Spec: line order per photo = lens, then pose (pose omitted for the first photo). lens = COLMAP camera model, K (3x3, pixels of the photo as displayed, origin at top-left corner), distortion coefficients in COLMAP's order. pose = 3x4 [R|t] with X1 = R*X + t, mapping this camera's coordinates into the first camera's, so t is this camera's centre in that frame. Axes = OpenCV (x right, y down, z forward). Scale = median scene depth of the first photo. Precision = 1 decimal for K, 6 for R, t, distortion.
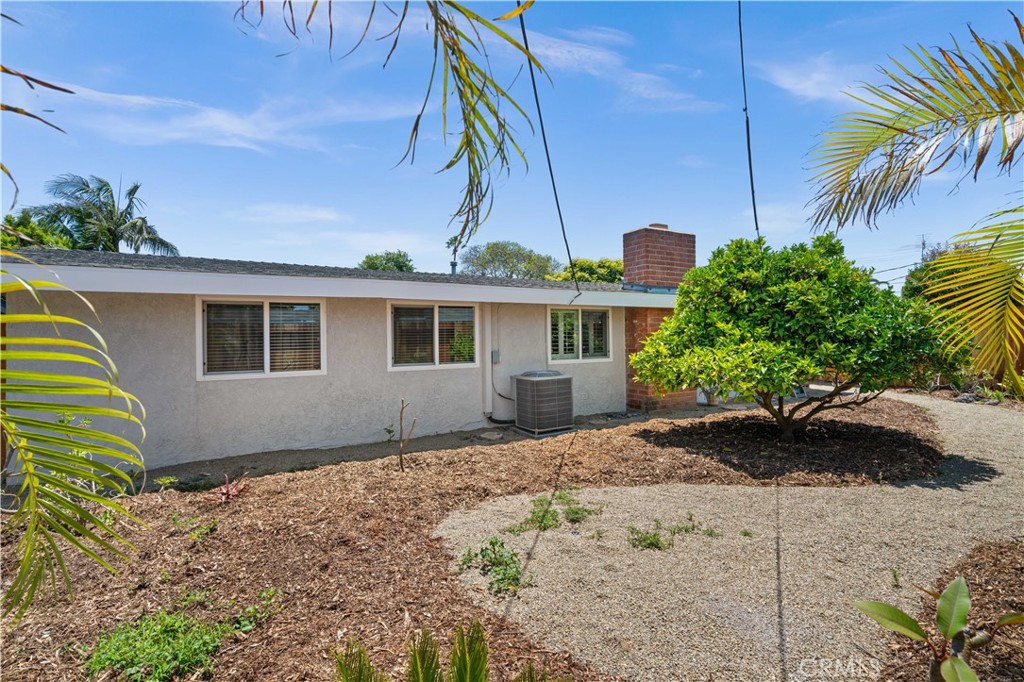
lens RADIAL K [[462.8, 0, 512.0], [0, 462.8, 341.0], [0, 0, 1]] dist [-0.002774, -0.000253]
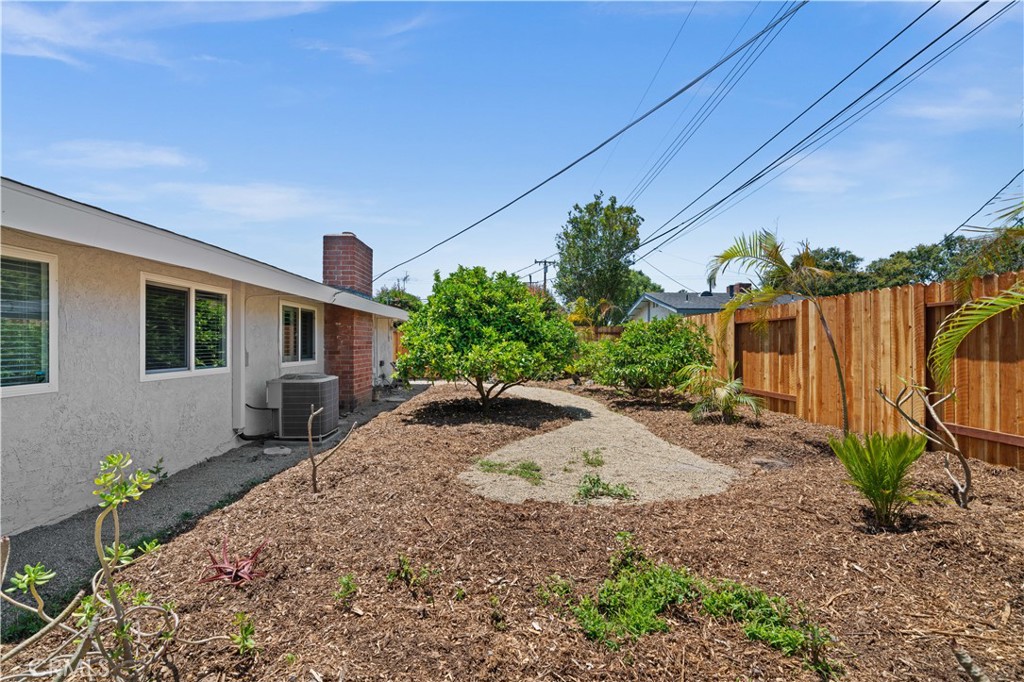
lens RADIAL K [[462.8, 0, 512.0], [0, 462.8, 341.0], [0, 0, 1]] dist [-0.002774, -0.000253]
pose [[0.485407, 0.016287, 0.874136, -0.577308], [0.001301, 0.999812, -0.019351, 0.021452], [-0.874287, 0.010531, 0.485295, 0.220426]]
